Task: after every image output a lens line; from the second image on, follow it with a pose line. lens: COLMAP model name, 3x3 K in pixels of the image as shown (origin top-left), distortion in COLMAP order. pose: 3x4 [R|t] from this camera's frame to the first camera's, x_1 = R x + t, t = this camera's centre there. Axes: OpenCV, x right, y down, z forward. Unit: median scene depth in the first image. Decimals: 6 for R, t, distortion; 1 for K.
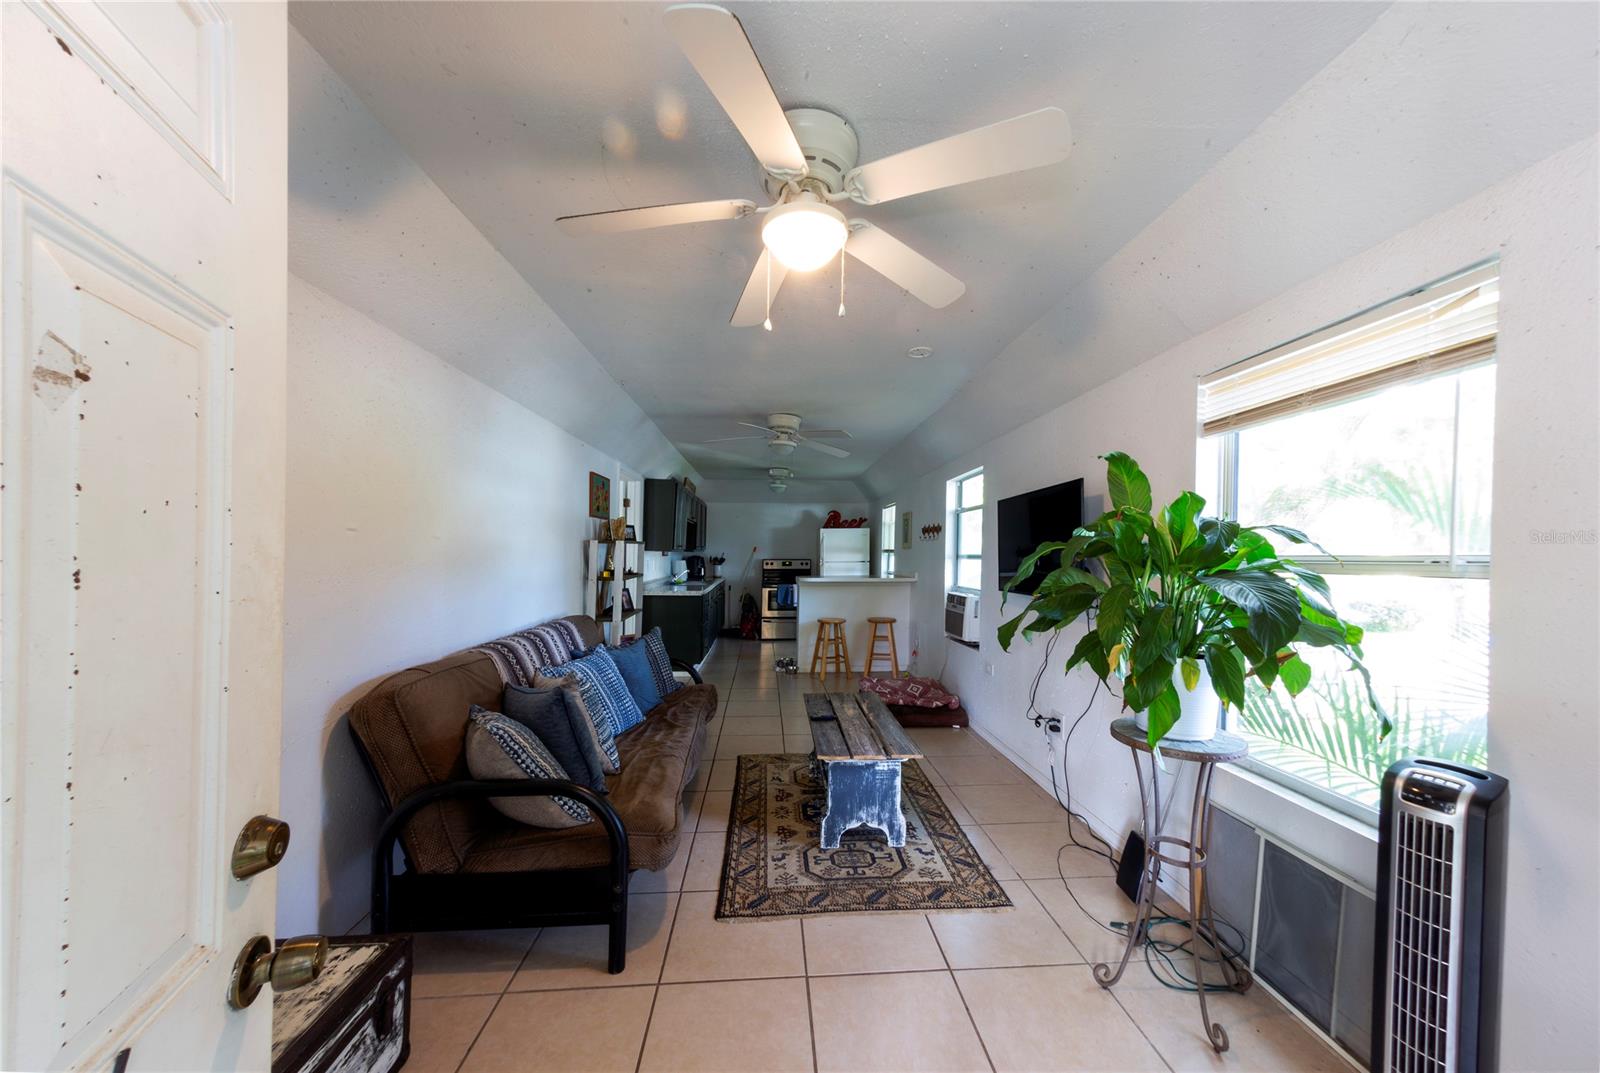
lens RADIAL K [[527.1, 0, 801.0], [0, 527.1, 549.1], [0, 0, 1]] dist [0.000007, 0.000001]
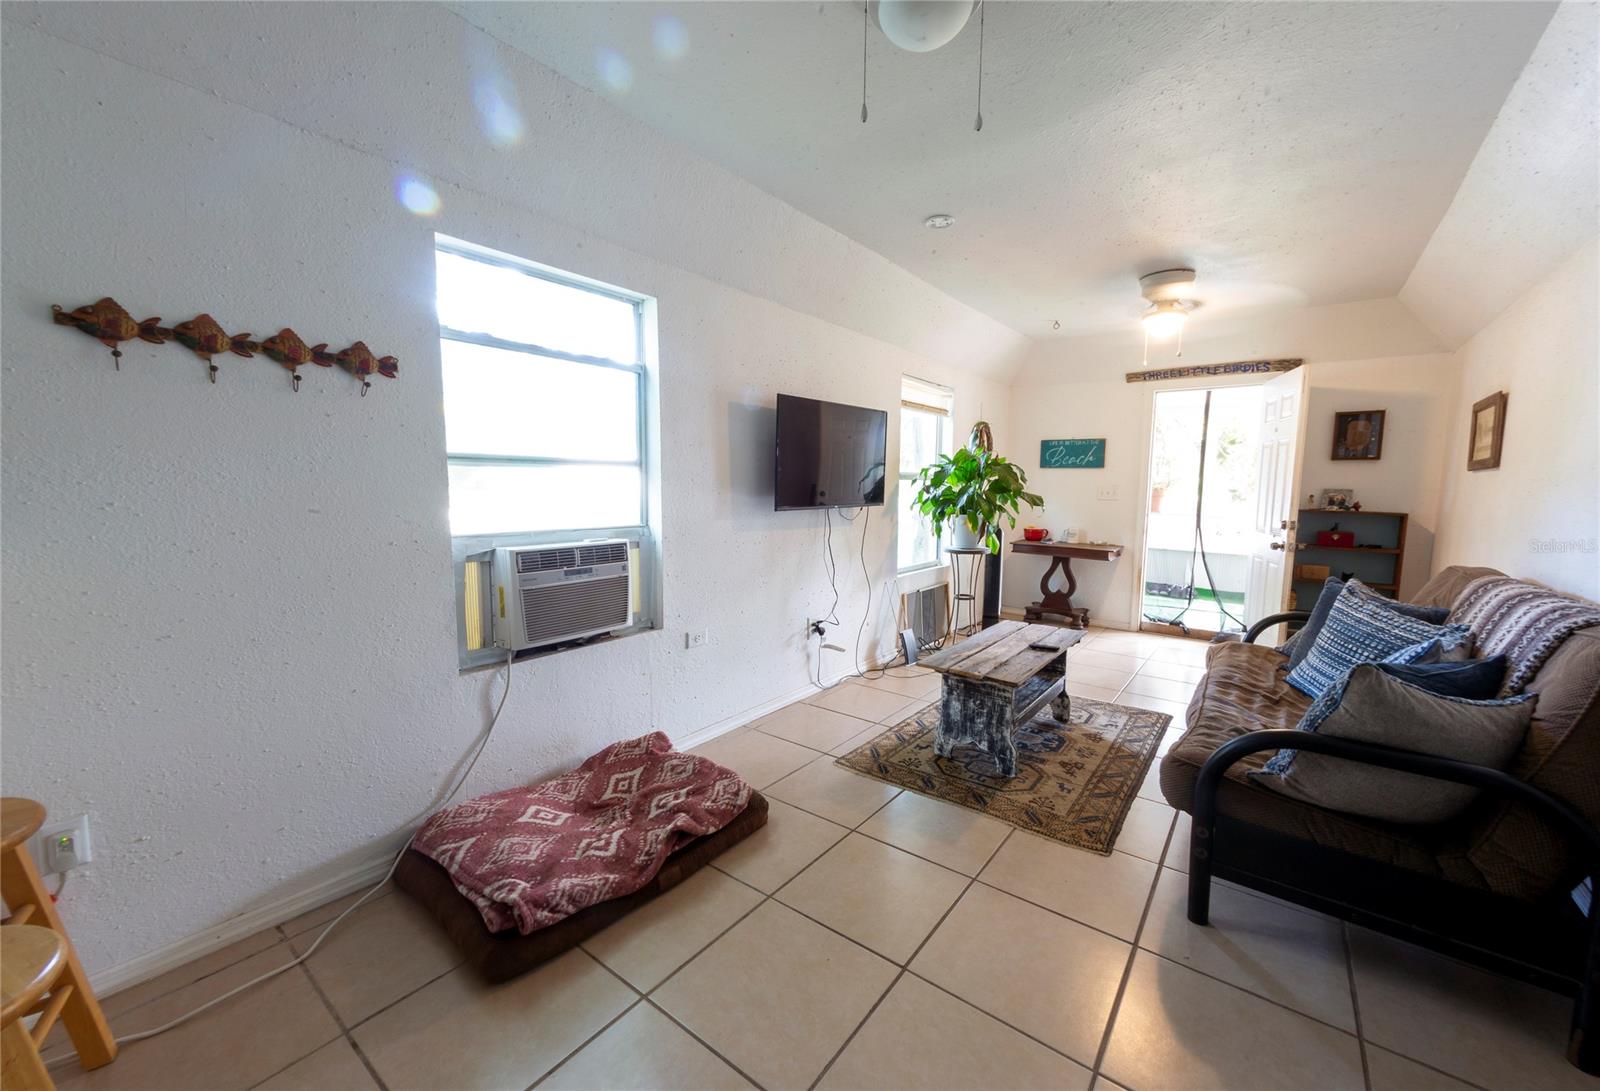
lens RADIAL K [[633.4, 0, 802.2], [0, 633.4, 544.8], [0, 0, 1]] dist [-0.000410, -0.000009]
pose [[-0.751726, -0.084159, 0.654084, -0.202763], [-0.016805, 0.993946, 0.108574, 0.015769], [-0.659261, 0.070626, -0.748590, 1.208524]]
